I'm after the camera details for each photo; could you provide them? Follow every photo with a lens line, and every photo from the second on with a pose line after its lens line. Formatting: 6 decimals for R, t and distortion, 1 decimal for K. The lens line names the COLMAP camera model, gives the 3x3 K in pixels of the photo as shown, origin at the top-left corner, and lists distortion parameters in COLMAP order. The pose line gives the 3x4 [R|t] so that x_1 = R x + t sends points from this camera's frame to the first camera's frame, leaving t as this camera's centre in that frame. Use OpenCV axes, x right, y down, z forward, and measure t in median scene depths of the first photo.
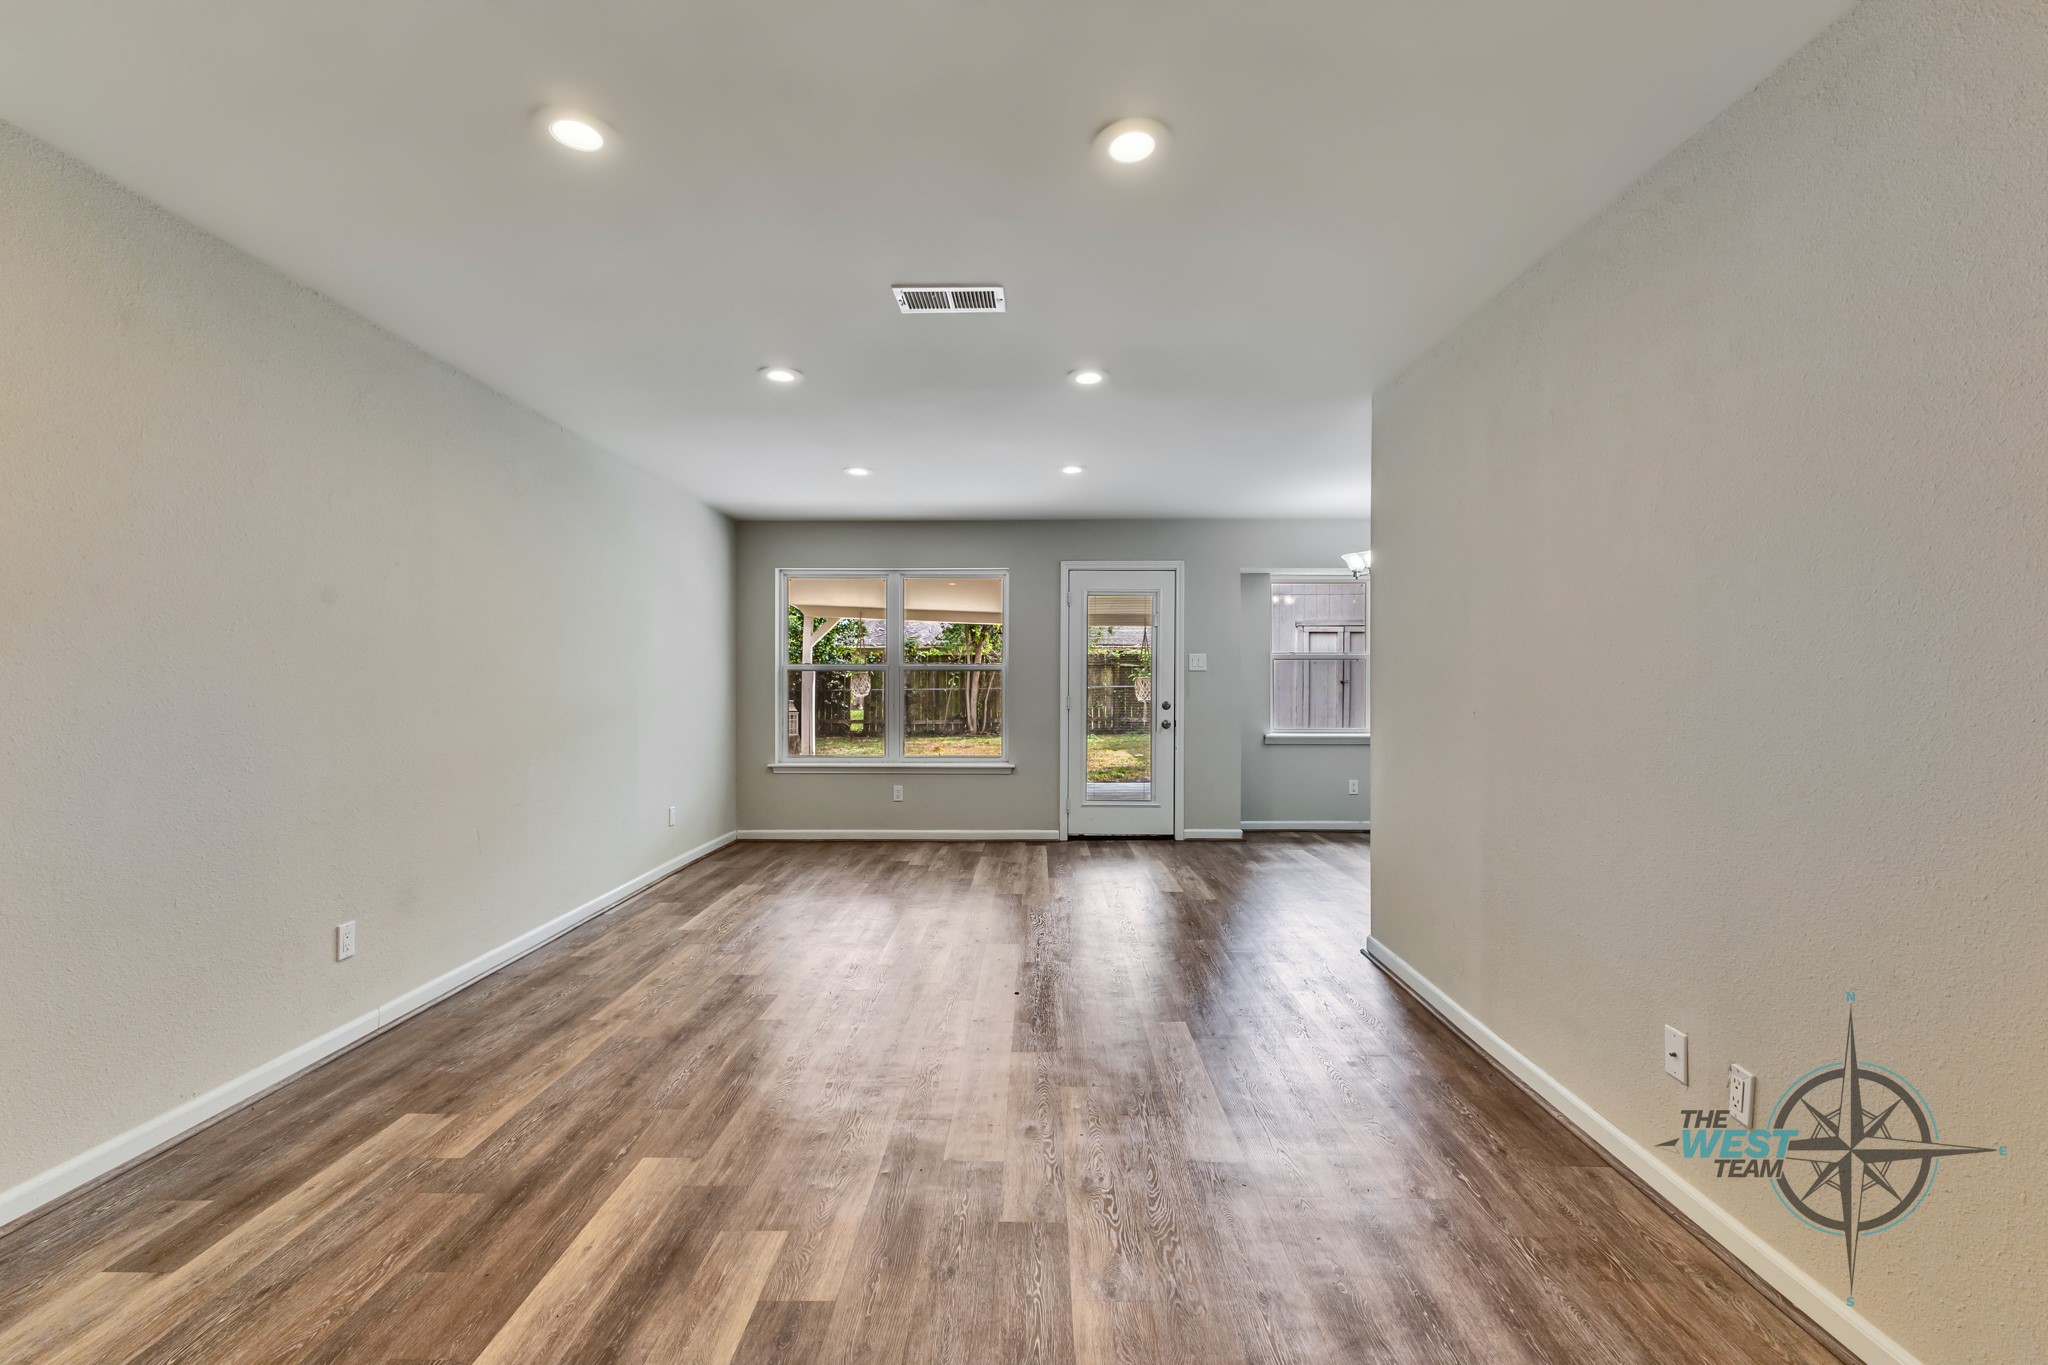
lens RADIAL K [[895.8, 0, 1025.4], [0, 895.8, 674.3], [0, 0, 1]] dist [0.032494, -0.009287]
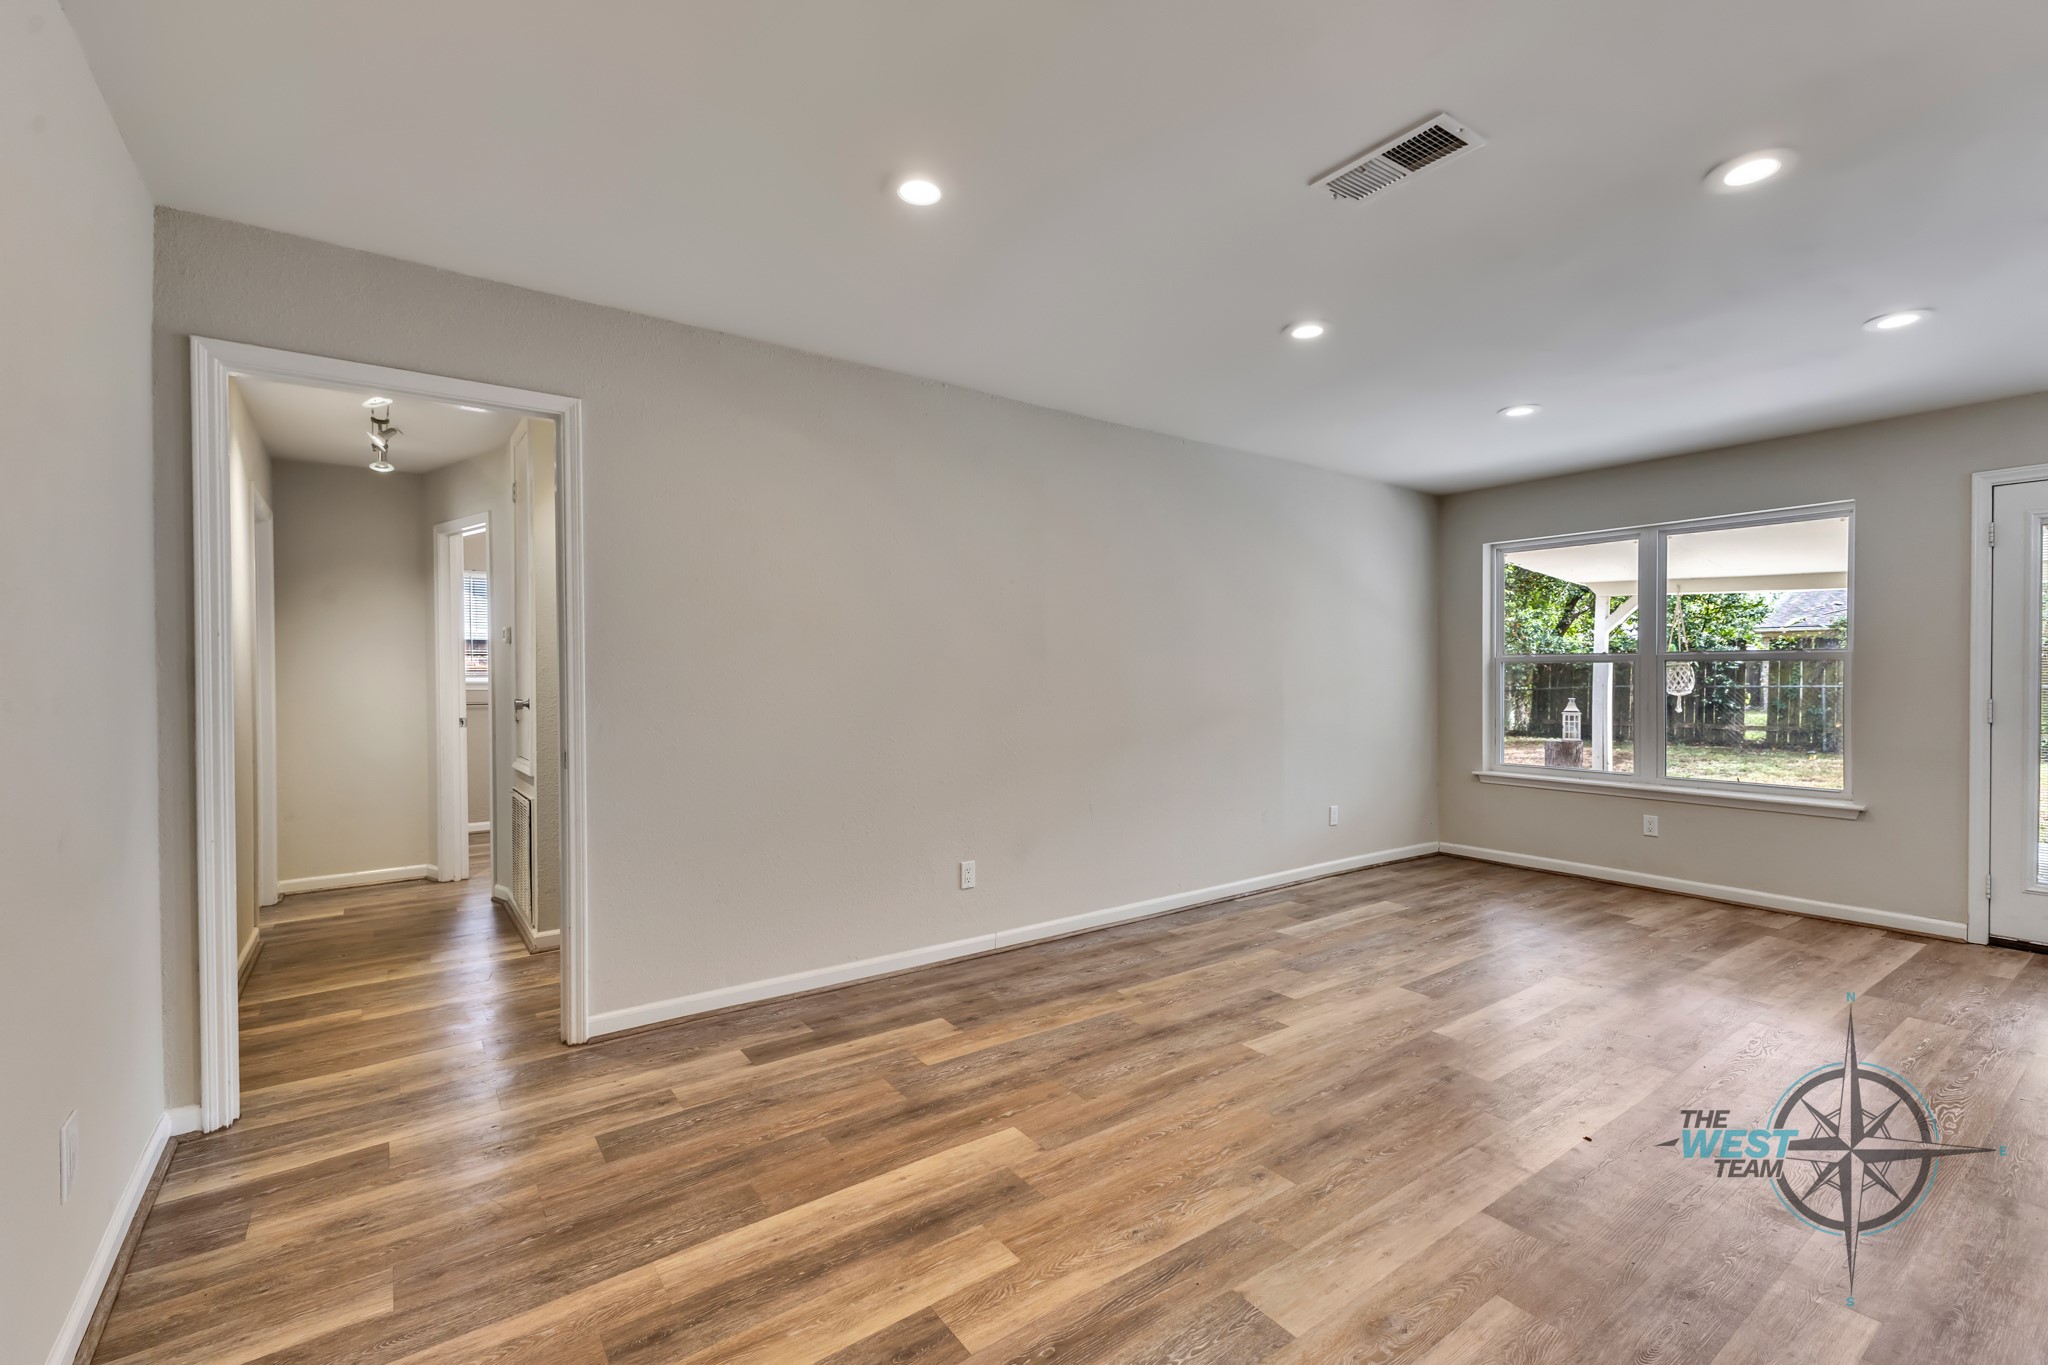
lens RADIAL K [[889.0, 0, 1025.9], [0, 889.0, 675.4], [0, 0, 1]] dist [0.006285, 0.000100]
pose [[0.590331, -0.001931, -0.807159, 0.344127], [0.008066, 0.999961, 0.003507, 0.002370], [0.807121, -0.008581, 0.590323, 0.325893]]
